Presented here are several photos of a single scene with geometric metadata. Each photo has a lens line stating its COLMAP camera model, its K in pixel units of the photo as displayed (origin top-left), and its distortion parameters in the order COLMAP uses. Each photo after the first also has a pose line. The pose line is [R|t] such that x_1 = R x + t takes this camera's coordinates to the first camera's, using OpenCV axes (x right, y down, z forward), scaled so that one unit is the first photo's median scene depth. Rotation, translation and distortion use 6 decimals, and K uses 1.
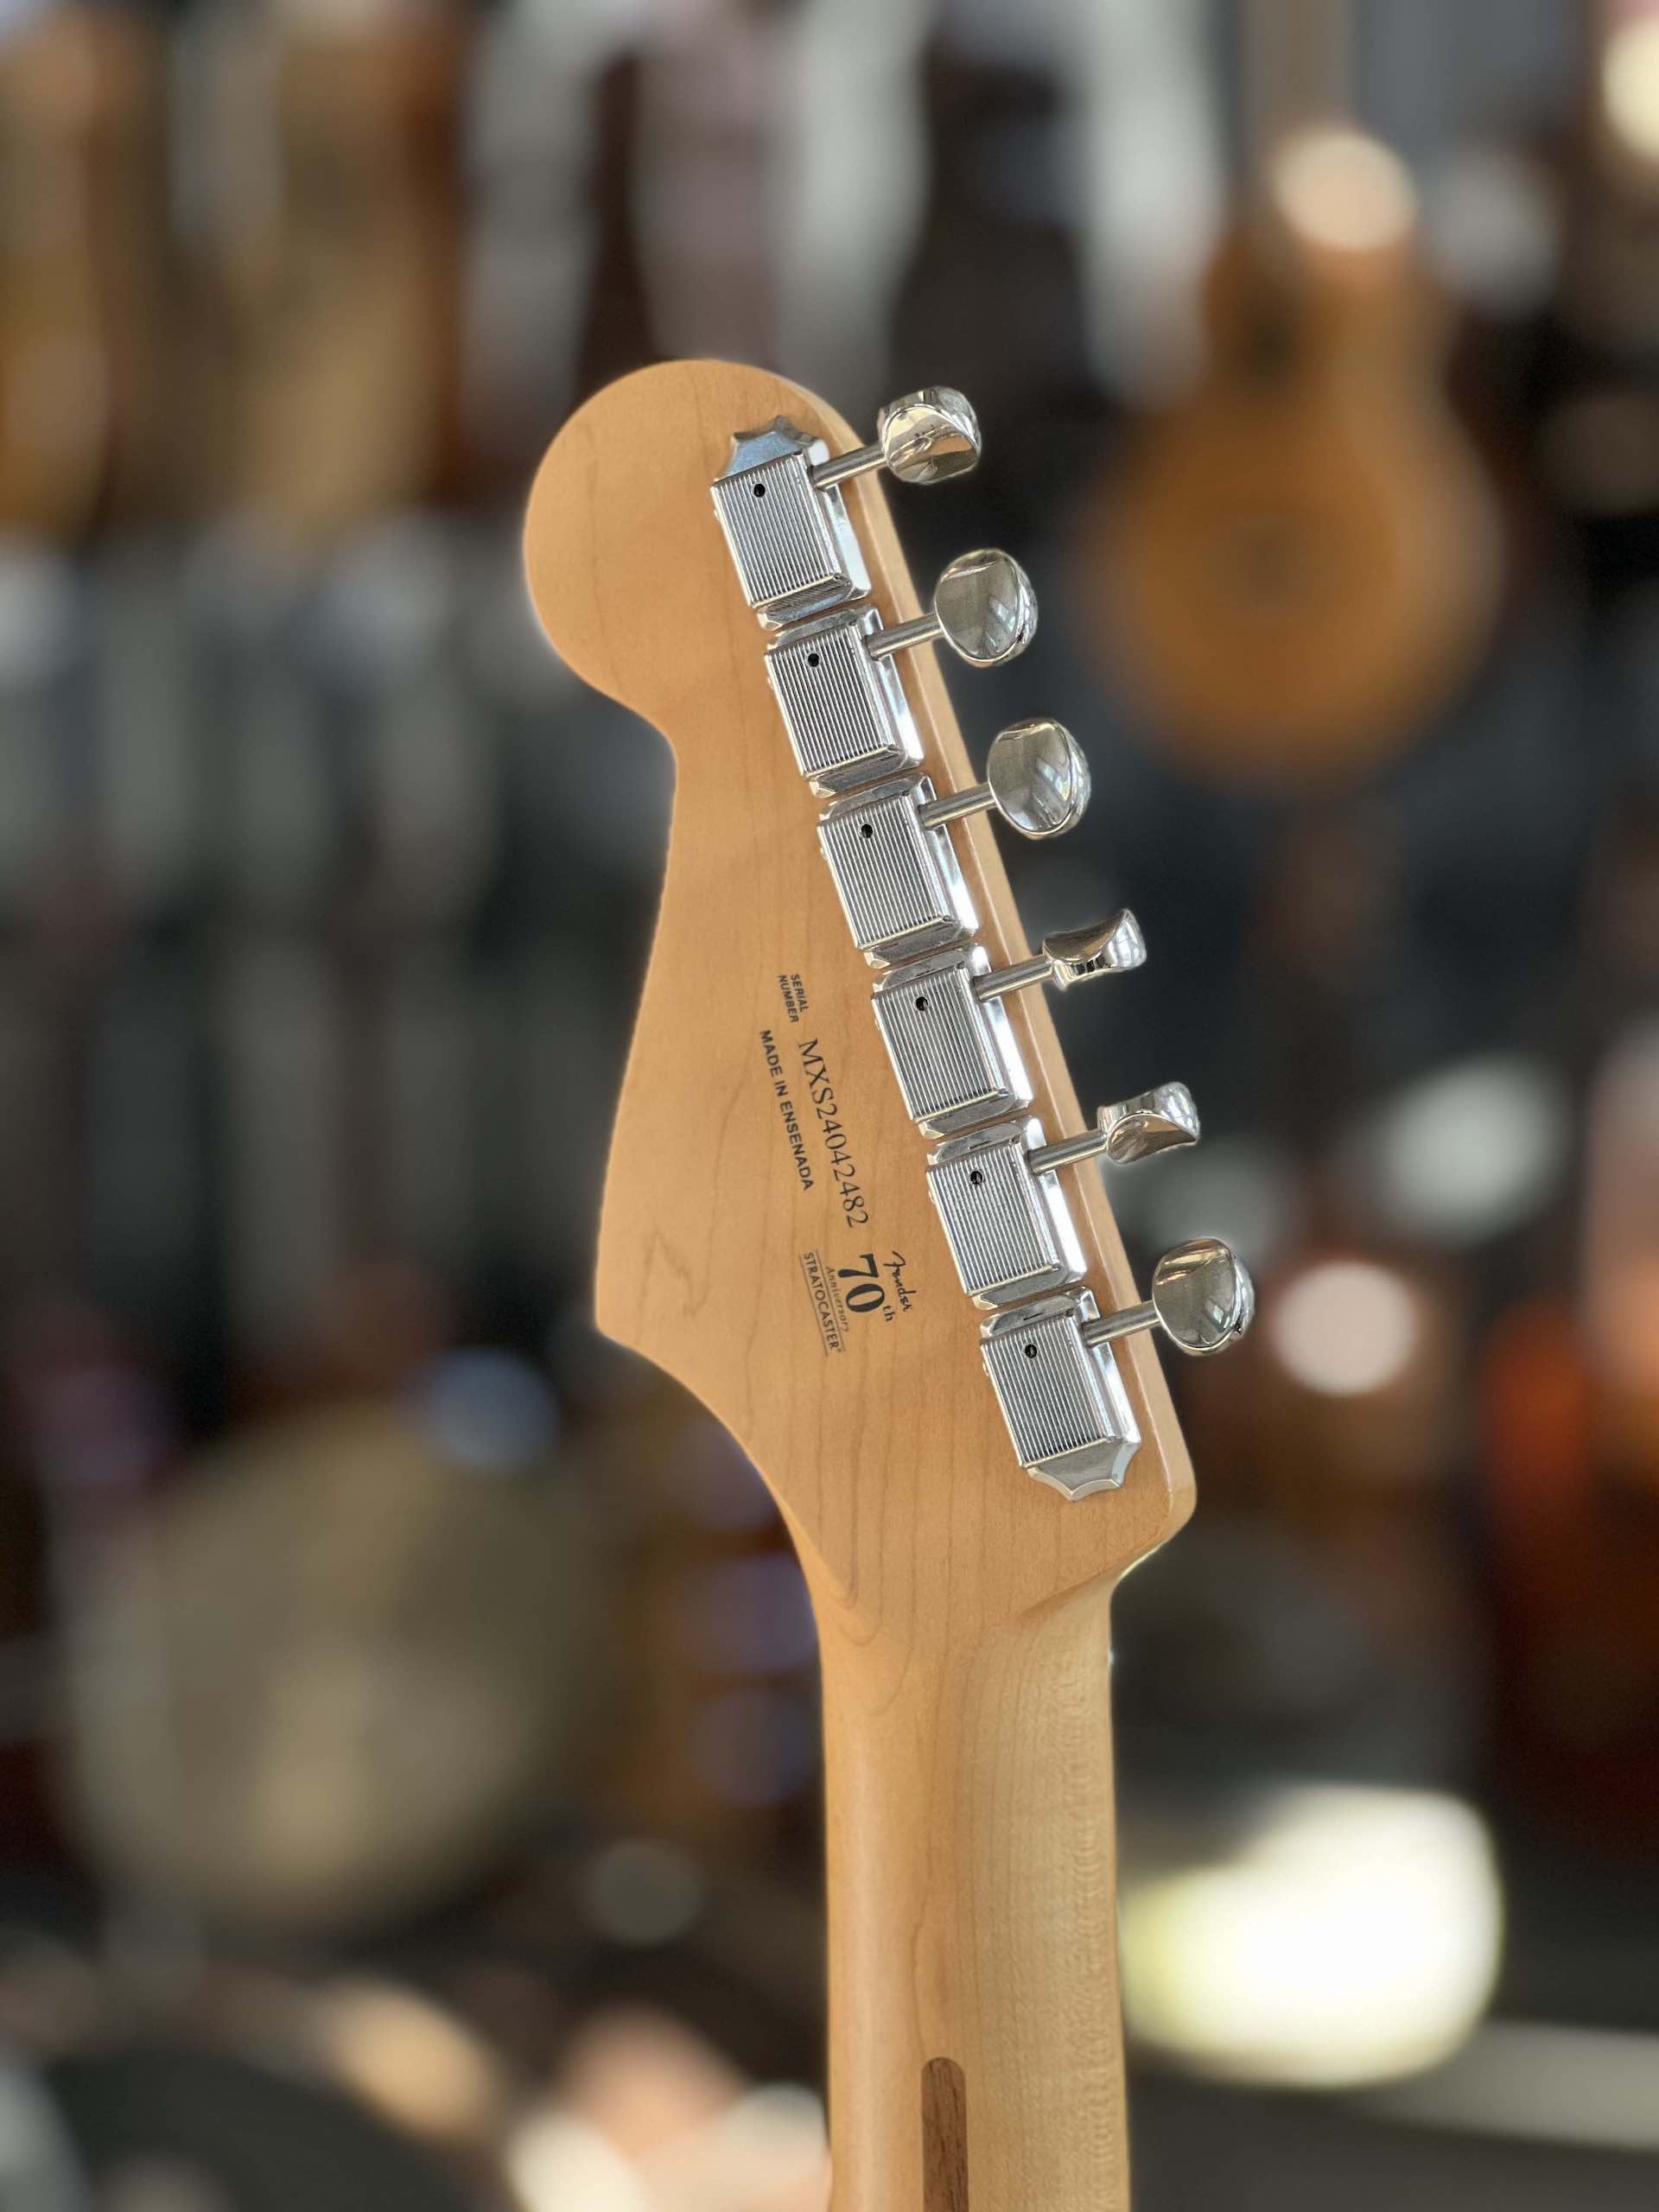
lens RADIAL K [[4881.2, 0, 829.5], [0, 4881.2, 1106.0], [0, 0, 1]] dist [-0.238368, 4.669112]
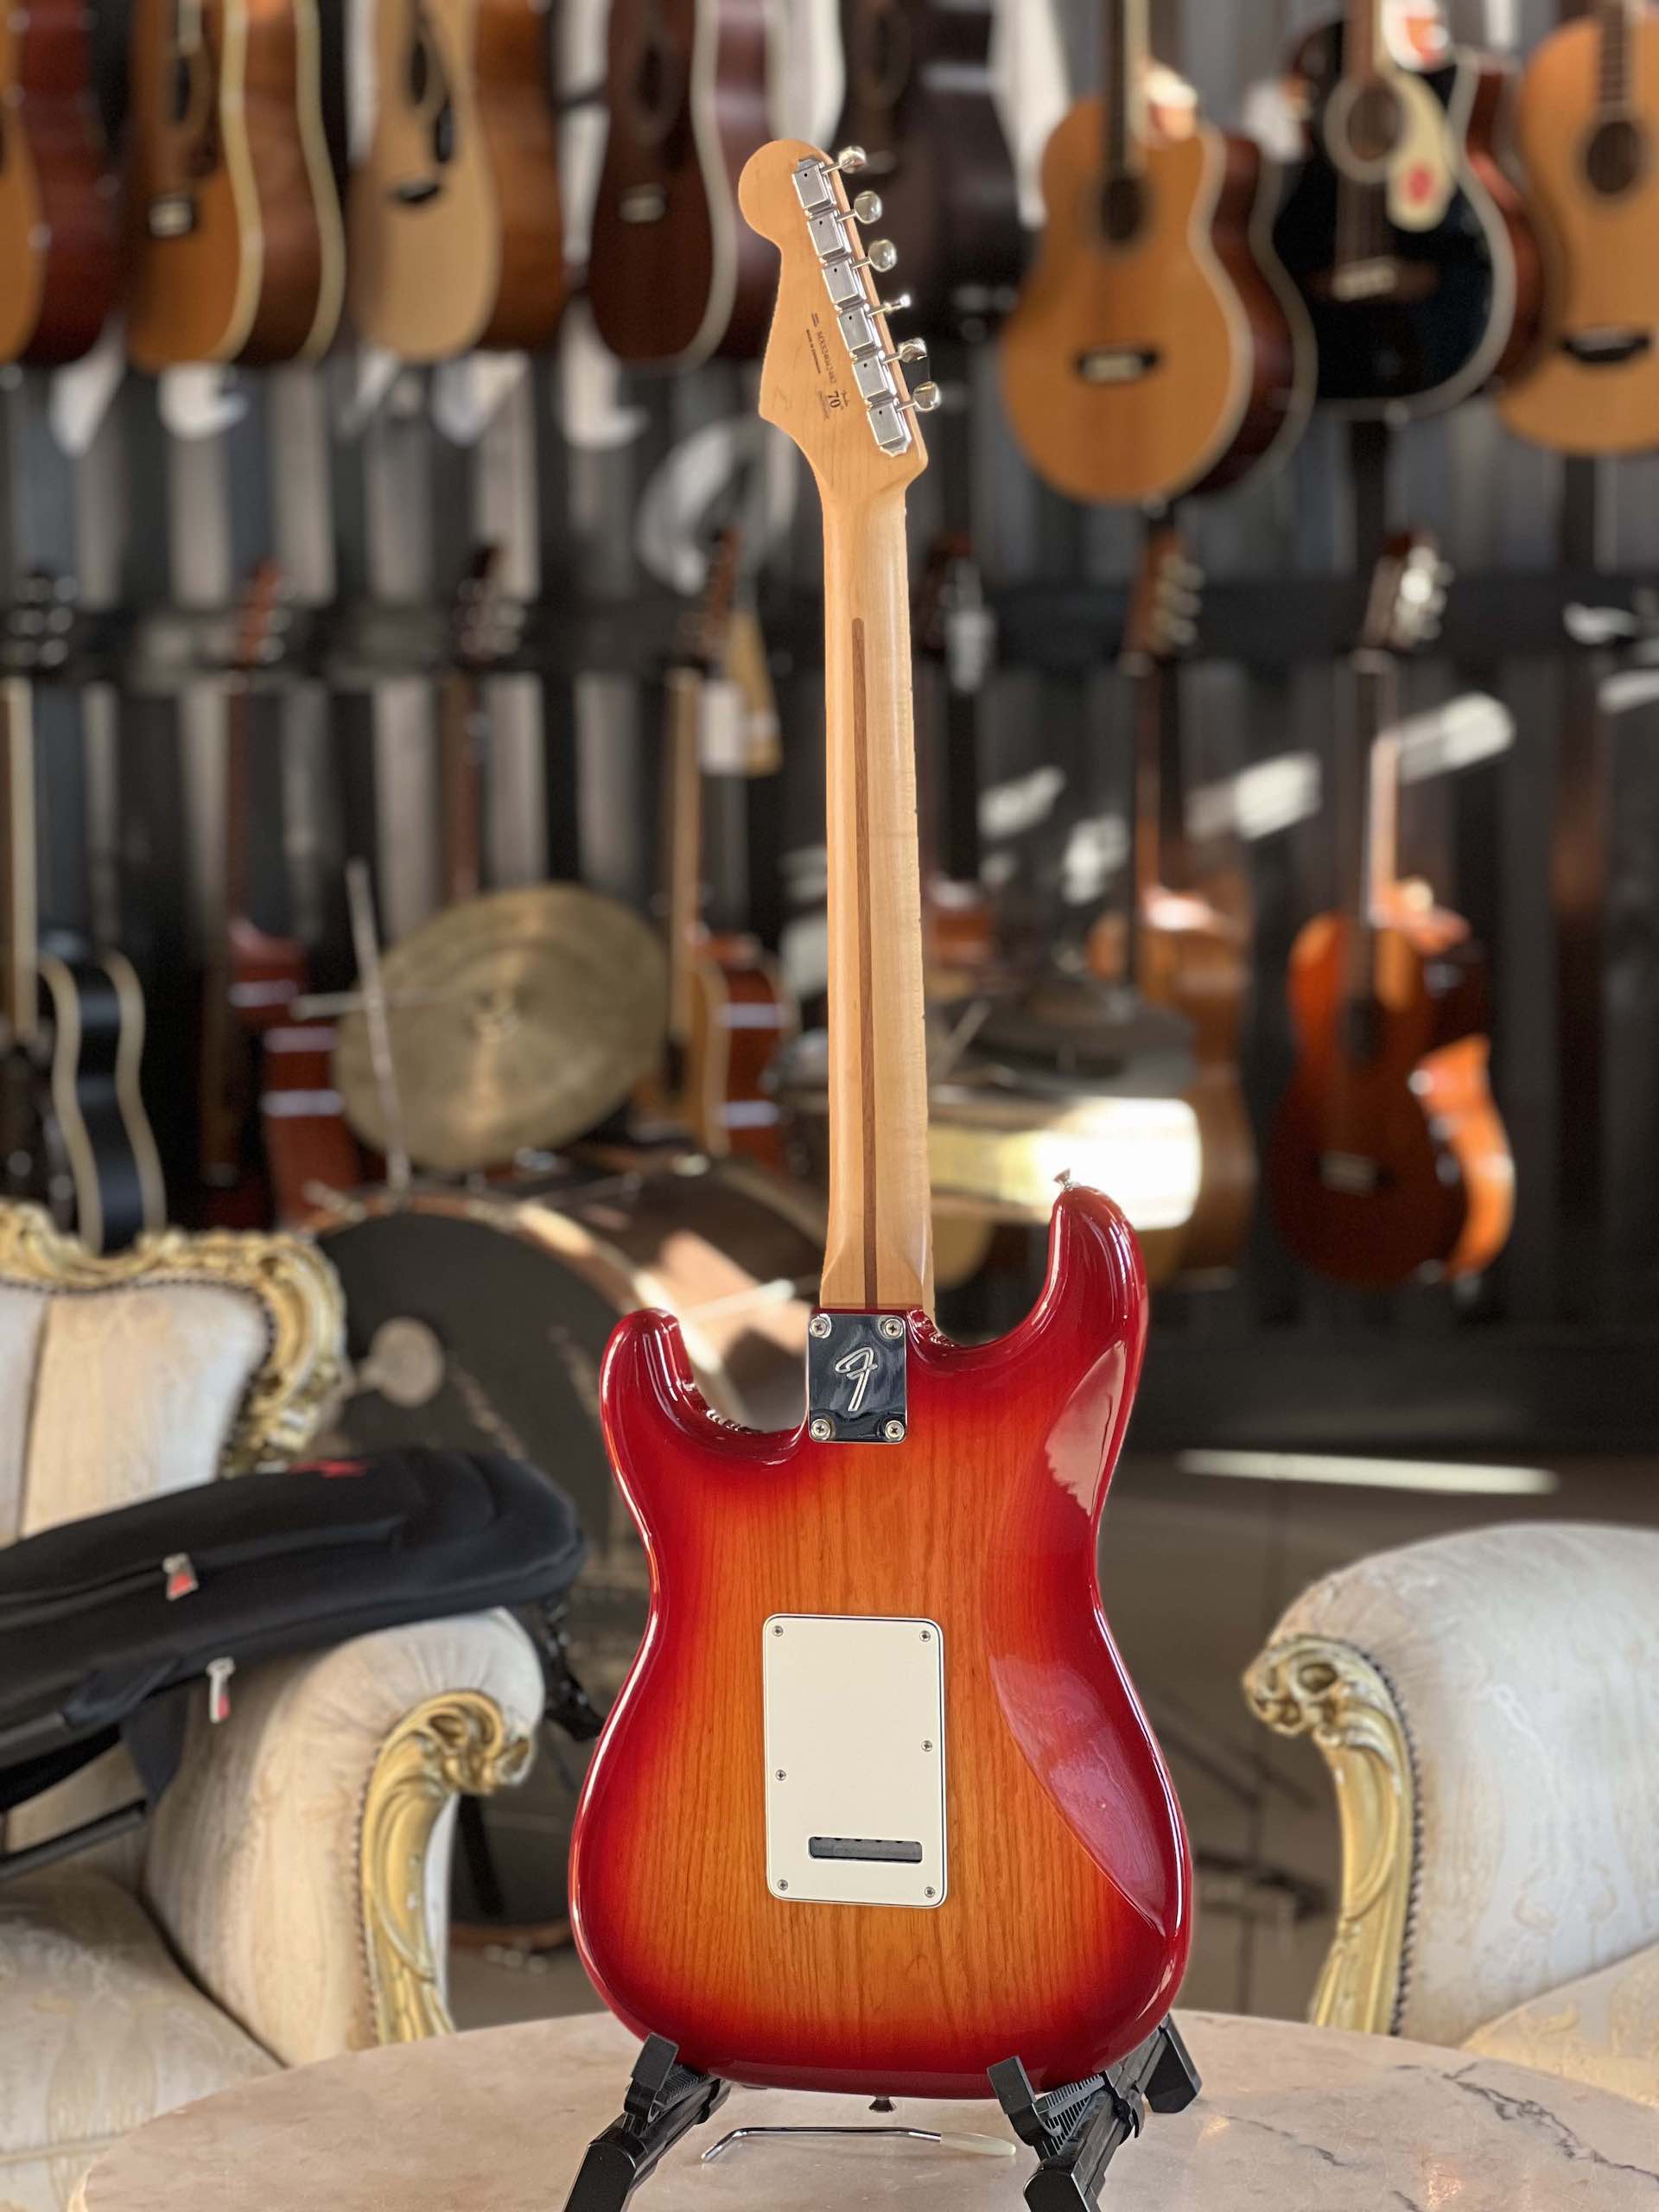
lens RADIAL K [[4909.4, 0, 829.5], [0, 4909.4, 1106.0], [0, 0, 1]] dist [0.203398, 0.219558]
pose [[0.999959, -0.003793, 0.008183, -0.029116], [0.003653, 0.999848, 0.017046, 0.501475], [-0.008247, -0.017015, 0.999821, -2.682727]]
